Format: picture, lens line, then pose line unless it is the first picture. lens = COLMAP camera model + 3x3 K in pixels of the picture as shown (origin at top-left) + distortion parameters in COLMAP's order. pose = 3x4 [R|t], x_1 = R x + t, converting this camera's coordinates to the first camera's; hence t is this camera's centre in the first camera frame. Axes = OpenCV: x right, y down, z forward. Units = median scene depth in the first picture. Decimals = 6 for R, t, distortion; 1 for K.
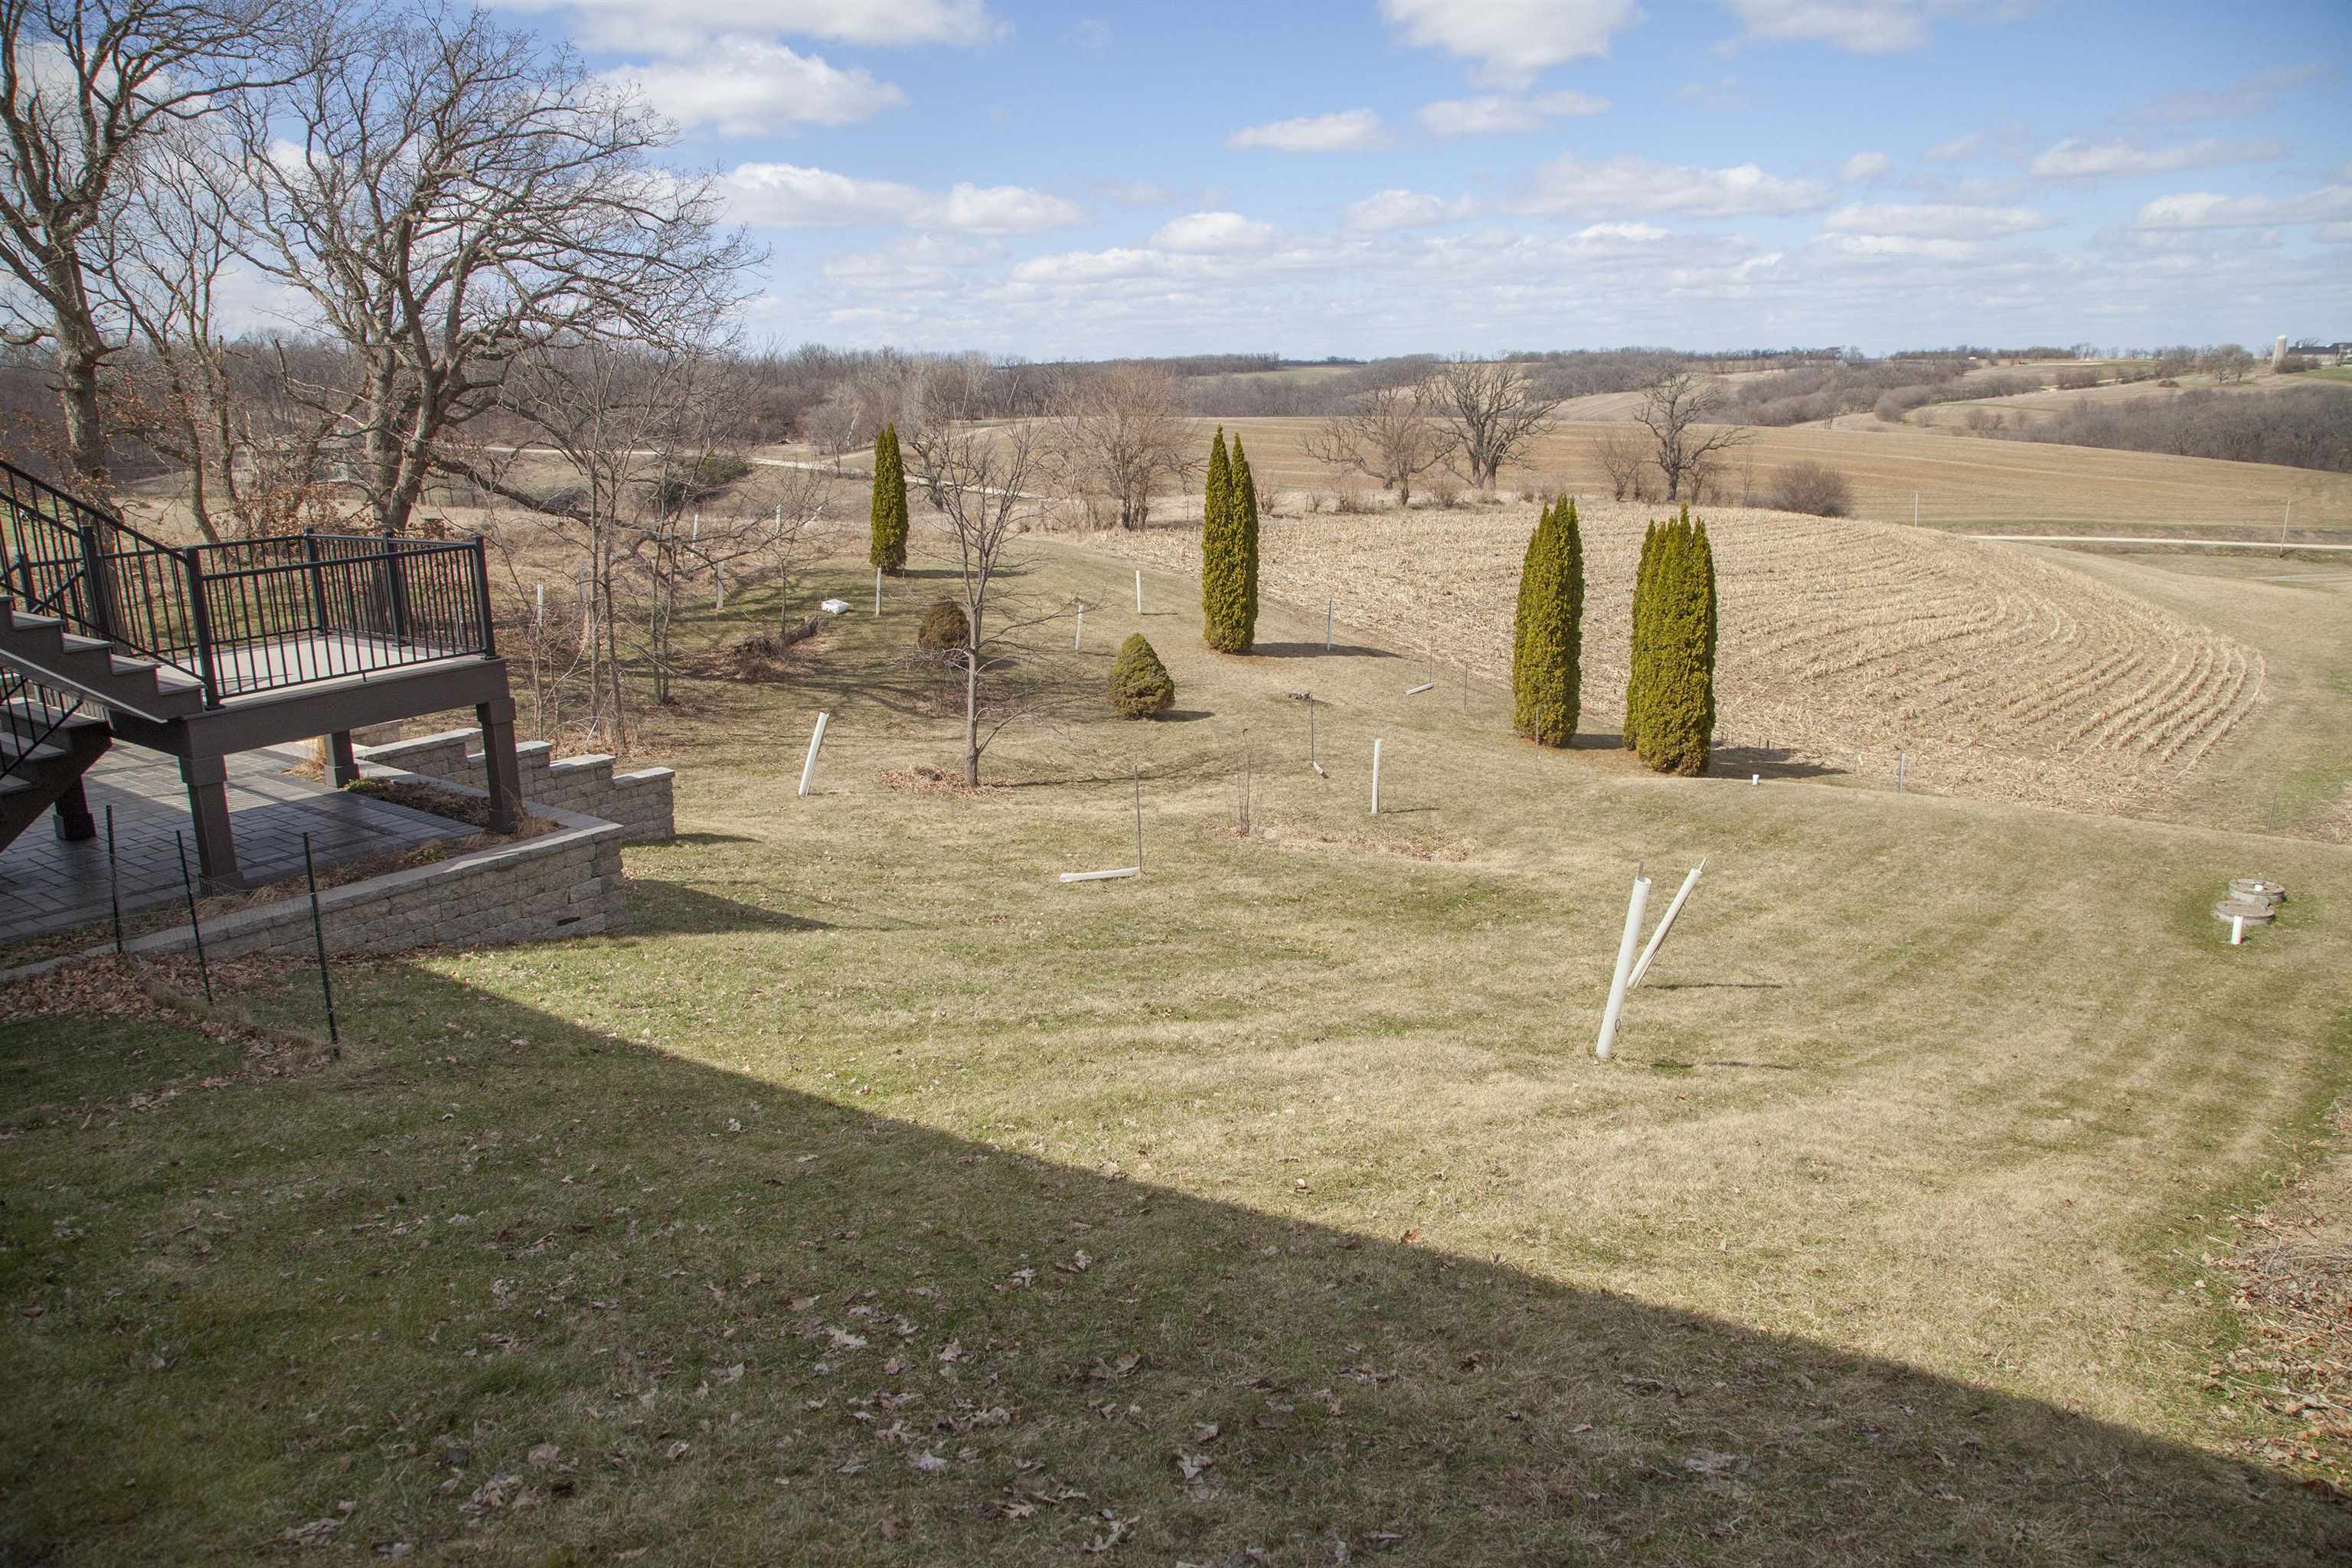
lens RADIAL K [[1633.4, 0, 1188.6], [0, 1633.4, 779.6], [0, 0, 1]] dist [-0.119470, 0.076334]
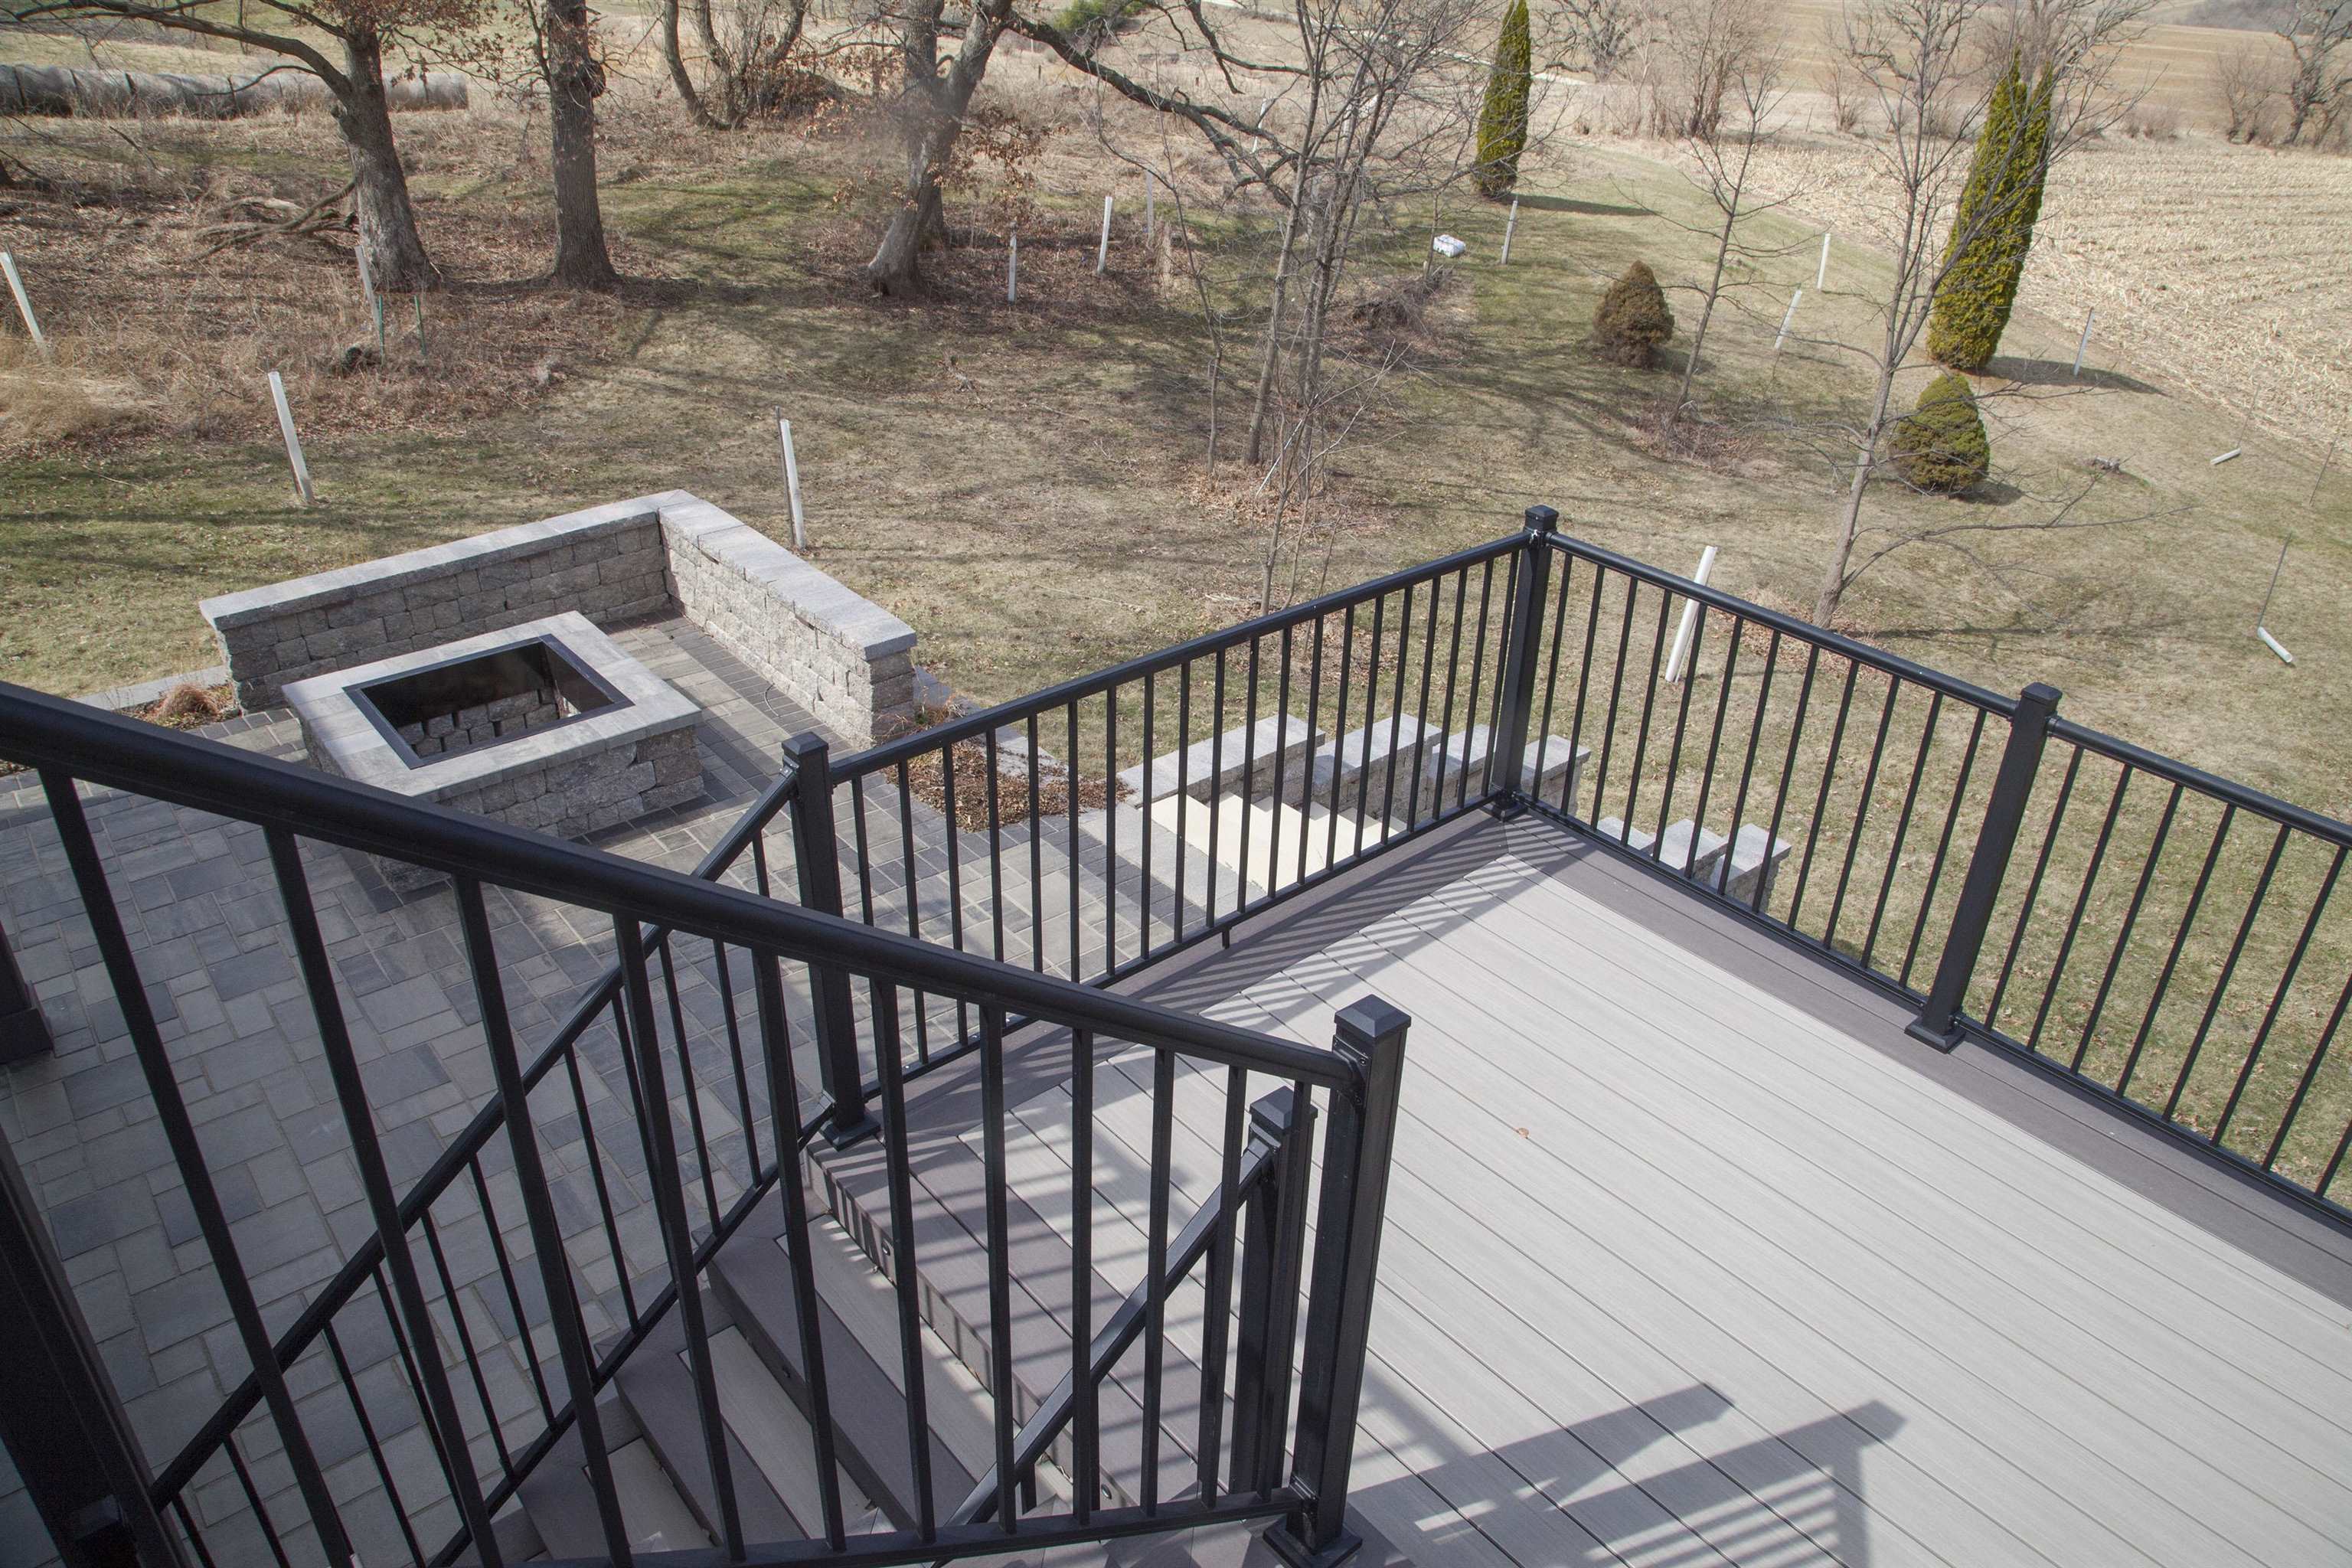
lens RADIAL K [[1633.4, 0, 1188.6], [0, 1633.4, 779.6], [0, 0, 1]] dist [-0.119470, 0.076334]
pose [[0.973001, 0.154826, -0.171164, -0.230820], [-0.105382, 0.957823, 0.267340, -0.076197], [0.205336, -0.242084, 0.948279, 0.269124]]
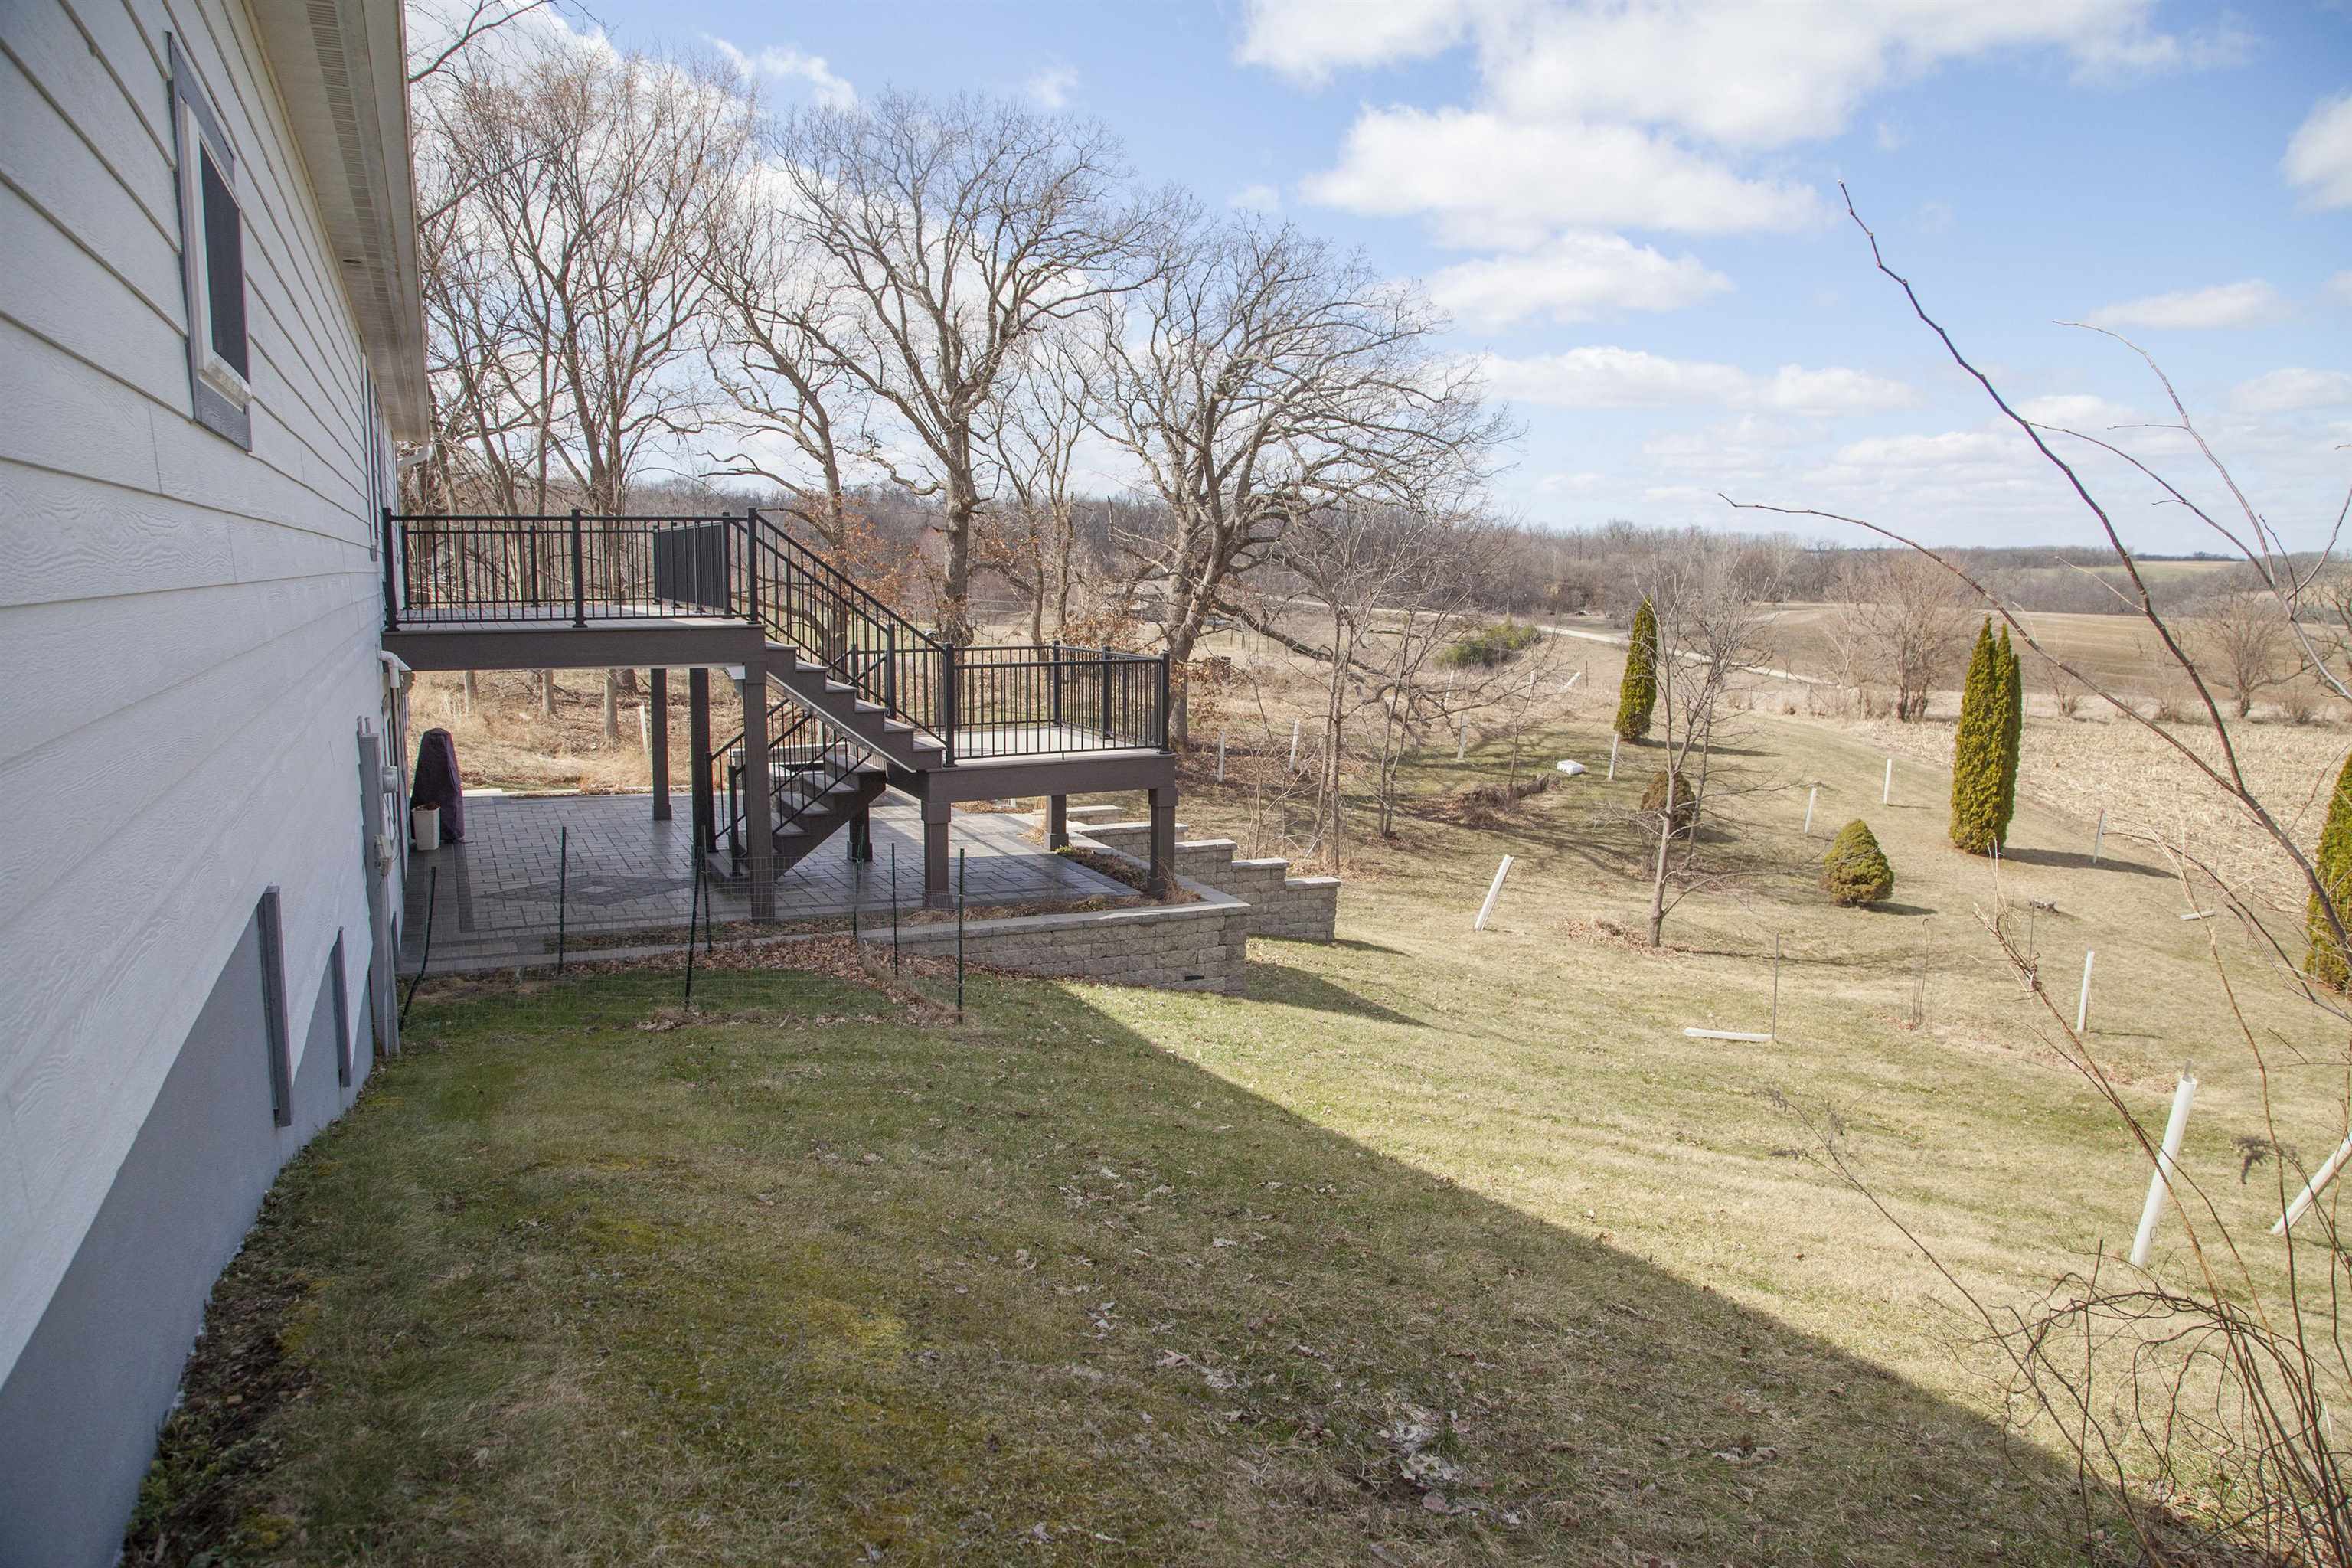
lens RADIAL K [[1633.4, 0, 1188.6], [0, 1633.4, 779.6], [0, 0, 1]] dist [-0.119470, 0.076334]
pose [[0.885068, 0.089165, -0.456842, 0.054825], [-0.136389, 0.988080, -0.071385, 0.010994], [0.445032, 0.125489, 0.886679, -0.033540]]
